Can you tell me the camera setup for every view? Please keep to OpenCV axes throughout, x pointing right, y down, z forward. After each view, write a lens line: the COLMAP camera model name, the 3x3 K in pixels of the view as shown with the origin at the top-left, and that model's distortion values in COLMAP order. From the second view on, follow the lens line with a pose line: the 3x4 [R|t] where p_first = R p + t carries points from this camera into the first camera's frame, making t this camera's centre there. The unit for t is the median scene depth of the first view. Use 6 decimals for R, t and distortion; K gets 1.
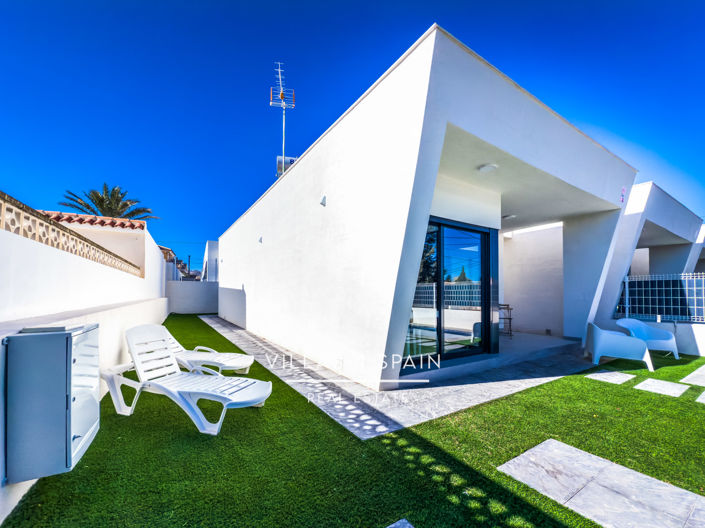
lens RADIAL K [[287.9, 0, 354.2], [0, 287.9, 289.7], [0, 0, 1]] dist [0.001455, 0.000345]
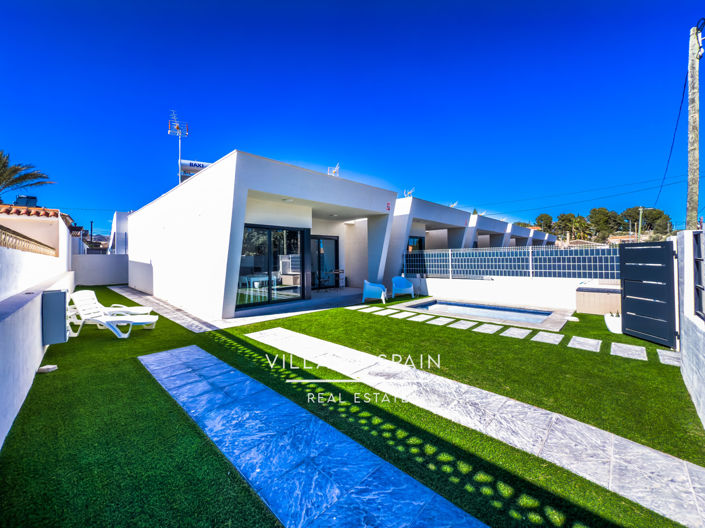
lens RADIAL K [[280.2, 0, 342.0], [0, 280.2, 252.3], [0, 0, 1]] dist [-0.000160, 0.000017]
pose [[0.977933, -0.018126, 0.208133, 0.229827], [0.019690, 0.999791, -0.005444, -0.035070], [-0.207991, 0.009422, 0.978085, -0.477513]]
